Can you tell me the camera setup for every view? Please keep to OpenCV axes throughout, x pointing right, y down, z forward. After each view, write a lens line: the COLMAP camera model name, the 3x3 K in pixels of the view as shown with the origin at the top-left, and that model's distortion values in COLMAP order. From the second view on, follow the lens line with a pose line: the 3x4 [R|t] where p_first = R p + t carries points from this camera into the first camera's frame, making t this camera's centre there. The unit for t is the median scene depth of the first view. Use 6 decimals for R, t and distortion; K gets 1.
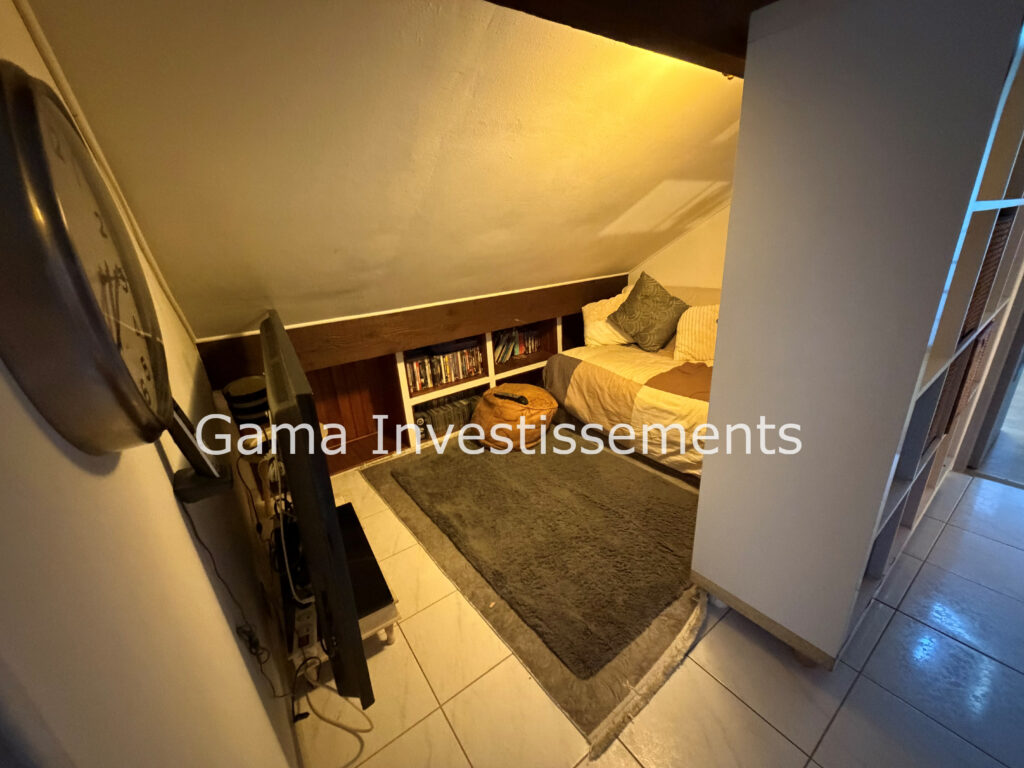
lens RADIAL K [[408.2, 0, 512.9], [0, 408.2, 384.9], [0, 0, 1]] dist [0.002832, 0.000133]
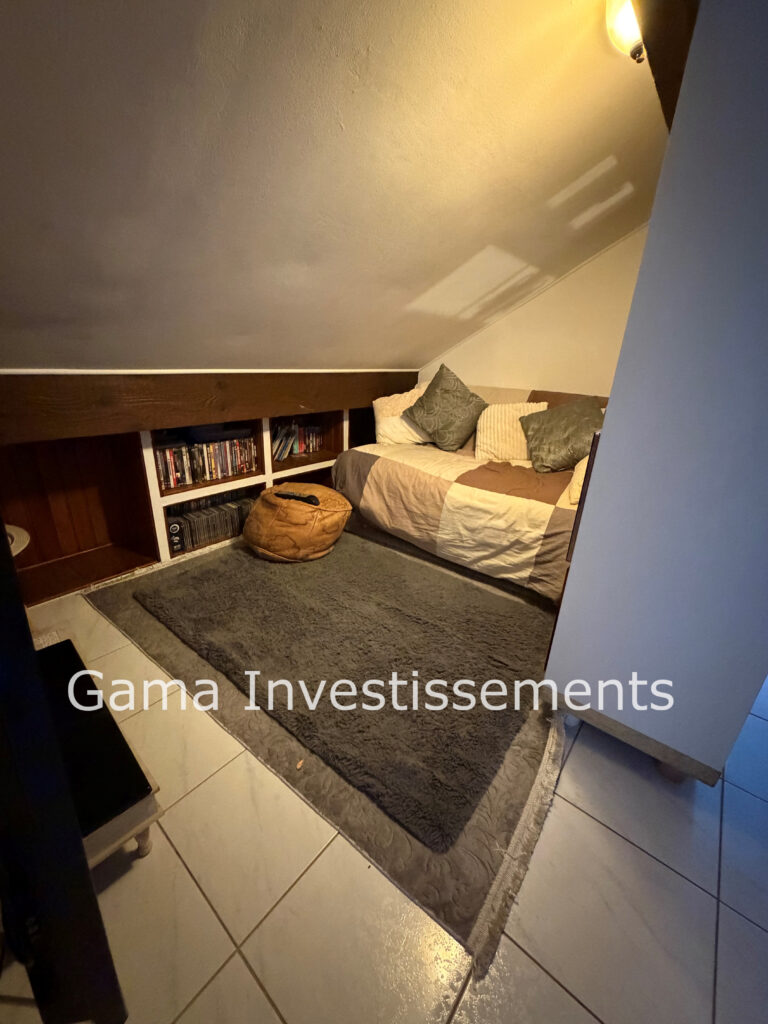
lens RADIAL K [[408.2, 0, 383.8], [0, 408.2, 510.7], [0, 0, 1]] dist [0.002832, 0.000133]
pose [[0.960750, 0.006054, 0.277350, -0.079009], [-0.010179, 0.999858, 0.013435, 0.054451], [-0.277229, -0.015731, 0.960675, 0.190743]]
